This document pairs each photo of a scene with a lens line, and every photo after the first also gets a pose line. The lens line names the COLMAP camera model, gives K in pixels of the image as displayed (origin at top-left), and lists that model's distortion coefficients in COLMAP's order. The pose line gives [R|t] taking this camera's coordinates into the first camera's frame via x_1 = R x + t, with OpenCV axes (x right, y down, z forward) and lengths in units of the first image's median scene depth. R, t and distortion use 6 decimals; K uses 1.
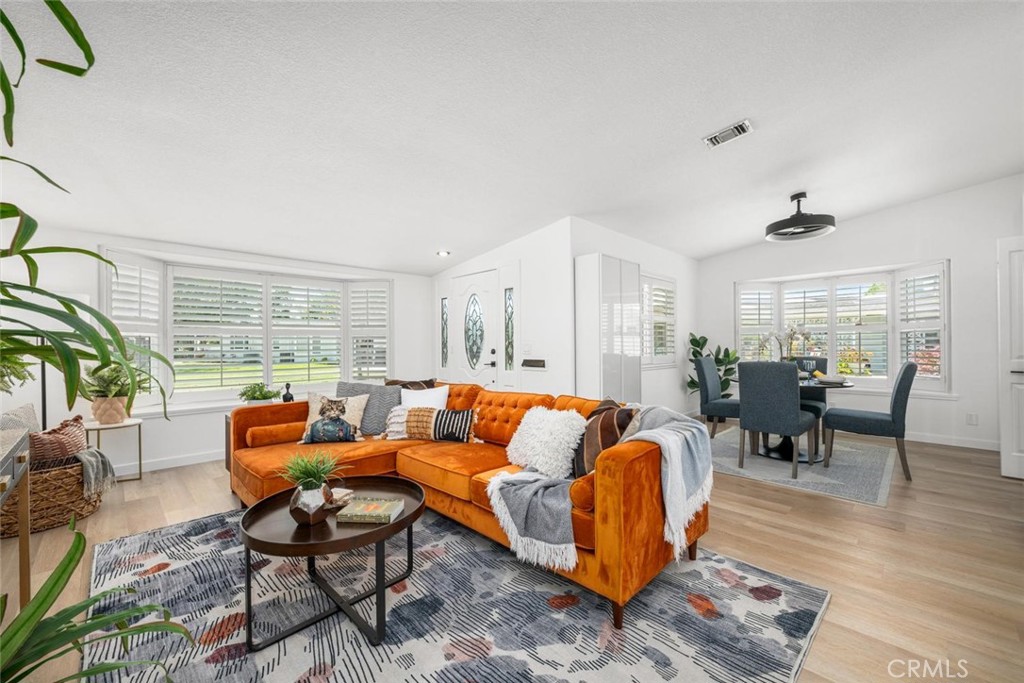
lens RADIAL K [[408.2, 0, 520.0], [0, 408.2, 344.1], [0, 0, 1]] dist [-0.001634, 0.000724]
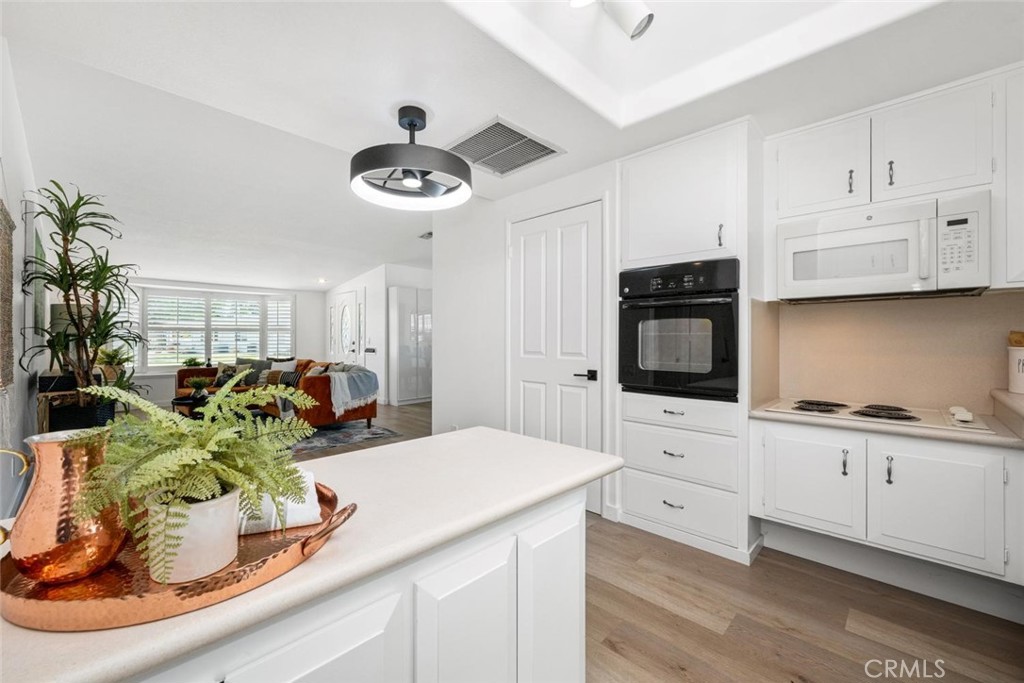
lens RADIAL K [[408.2, 0, 505.5], [0, 408.2, 339.7], [0, 0, 1]] dist [-0.001634, 0.000724]
pose [[0.999821, 0.009049, 0.016607, 0.816982], [-0.009118, 0.999950, 0.004077, -0.010867], [-0.016569, -0.004228, 0.999854, -0.969574]]
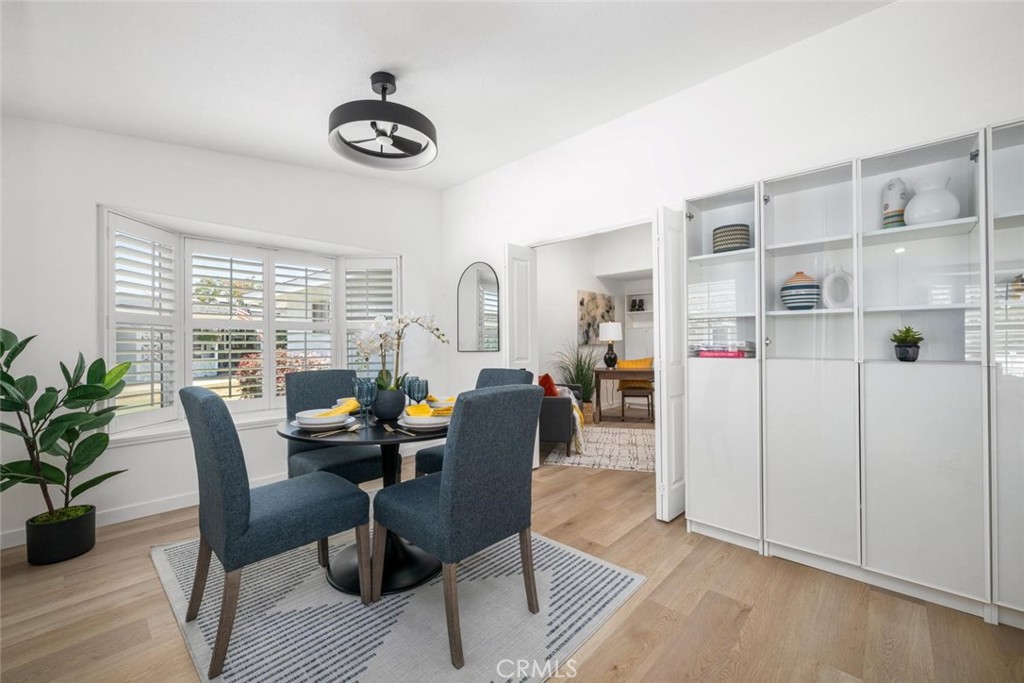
lens RADIAL K [[408.2, 0, 507.3], [0, 408.2, 338.8], [0, 0, 1]] dist [-0.001634, 0.000724]
pose [[-0.033352, 0.018514, 0.999272, 0.179130], [0.001206, 0.999828, -0.018484, -0.003360], [-0.999443, 0.000588, -0.033369, 1.192322]]
